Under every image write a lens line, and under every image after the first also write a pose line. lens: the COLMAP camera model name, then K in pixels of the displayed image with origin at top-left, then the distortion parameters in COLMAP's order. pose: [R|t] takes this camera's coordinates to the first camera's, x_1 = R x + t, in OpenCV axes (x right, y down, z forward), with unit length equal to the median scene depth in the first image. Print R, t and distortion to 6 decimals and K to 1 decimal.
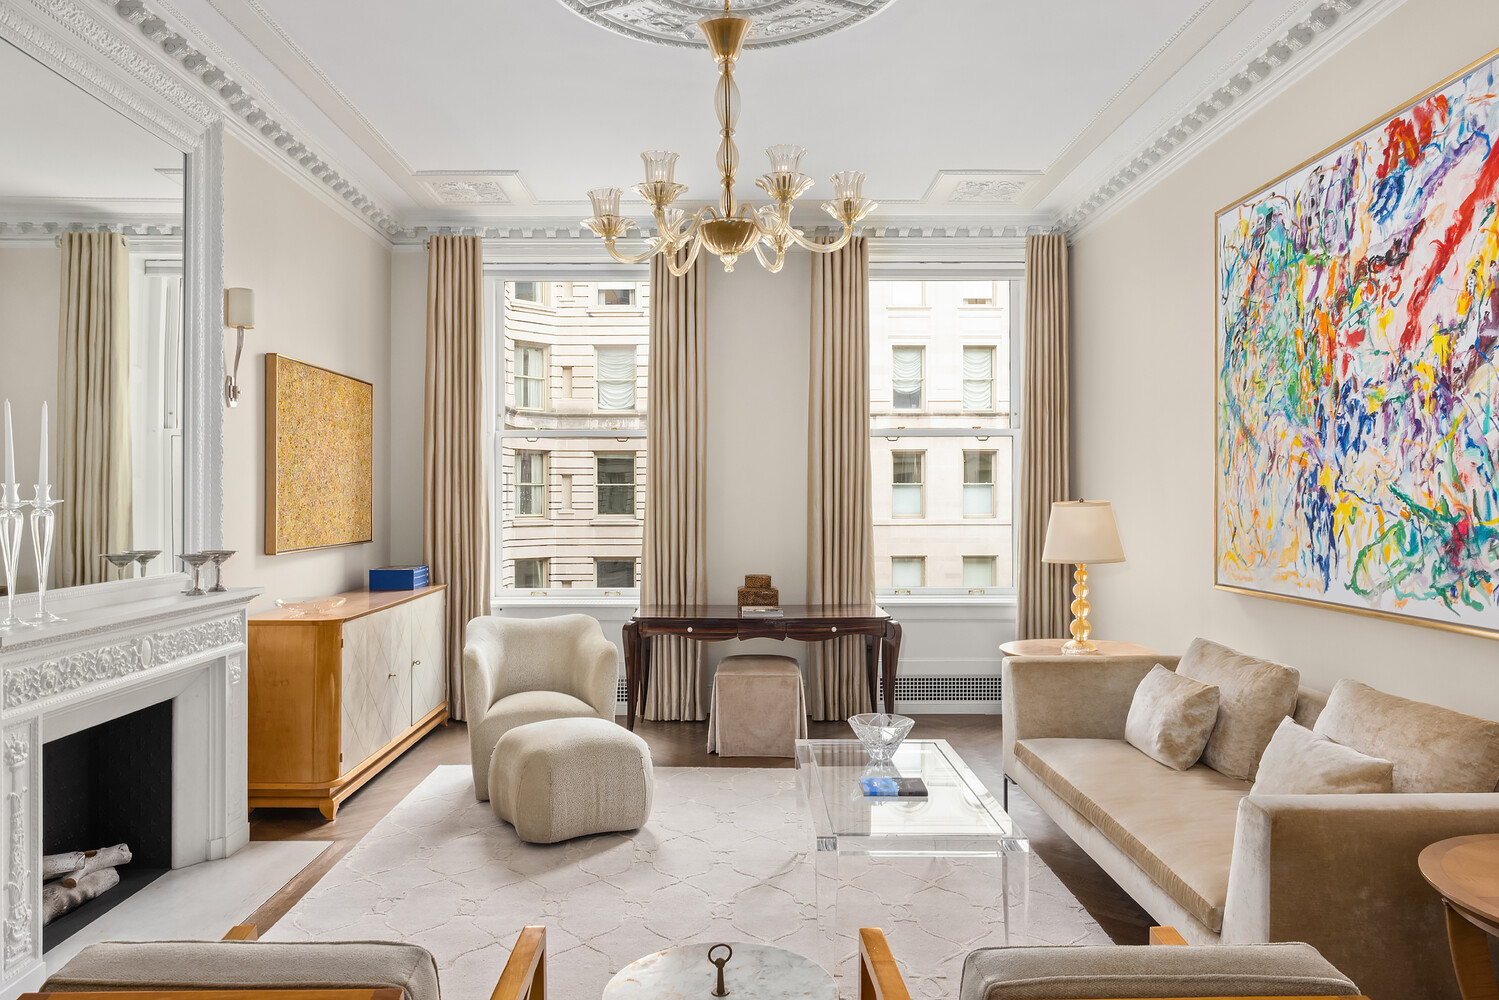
lens RADIAL K [[1040.2, 0, 750.6], [0, 1040.2, 499.2], [0, 0, 1]] dist [0.007266, -0.013115]
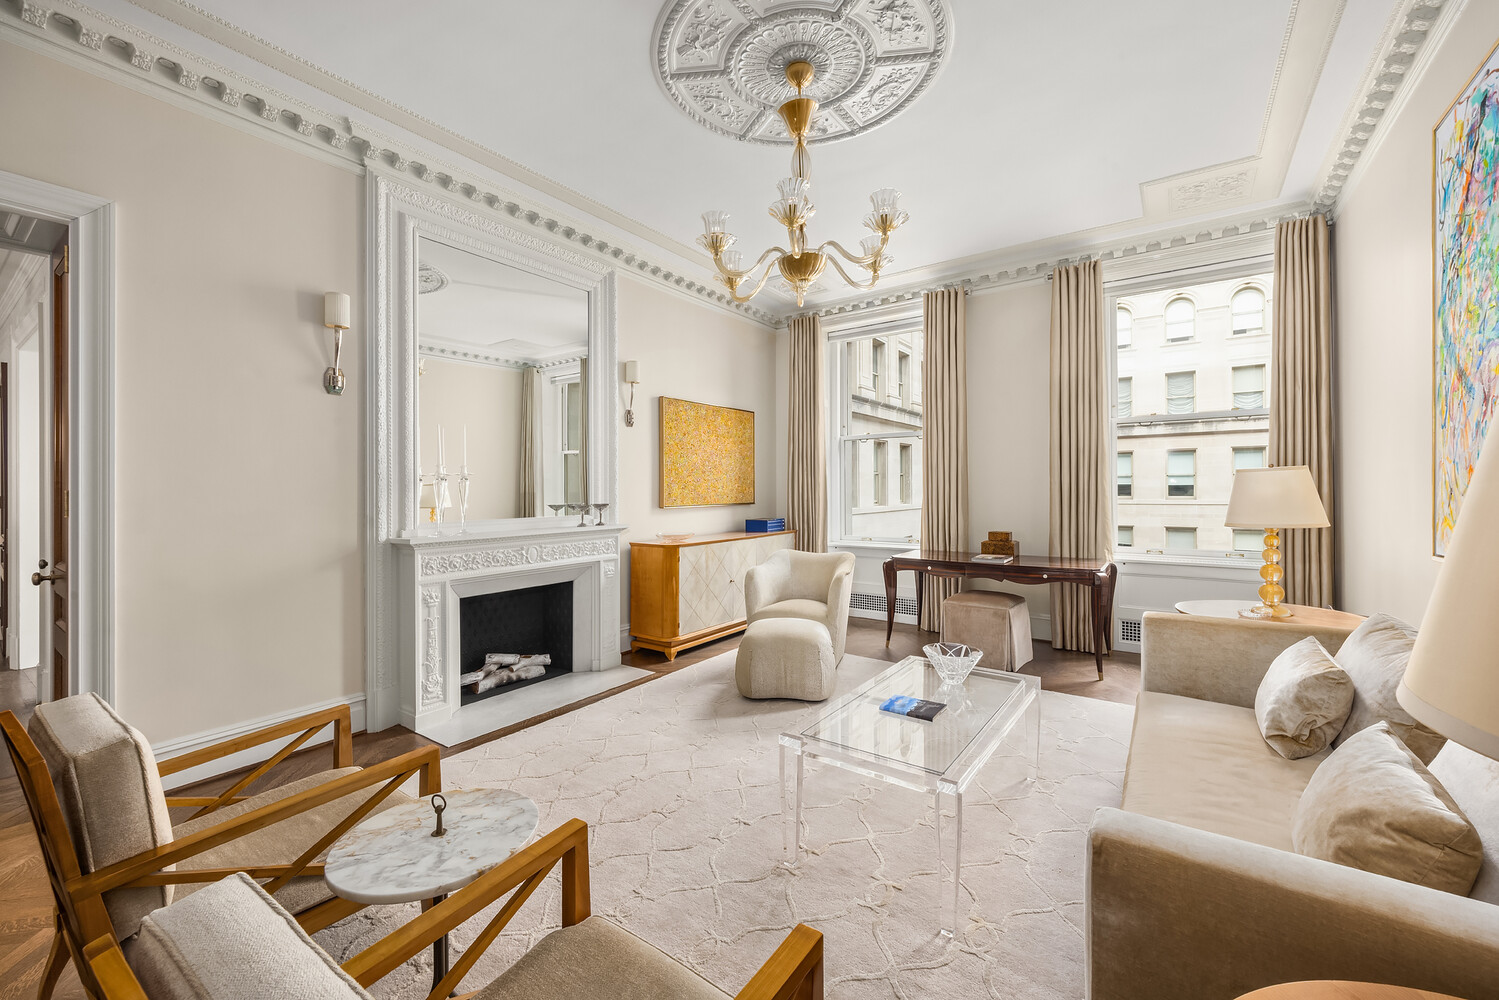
lens RADIAL K [[604.7, 0, 747.4], [0, 604.7, 491.6], [0, 0, 1]] dist [0.002305, -0.001444]
pose [[0.803735, -0.003924, -0.594975, 0.304172], [0.007174, 0.999969, 0.003096, 0.024243], [0.594945, -0.006756, 0.803738, 0.268939]]
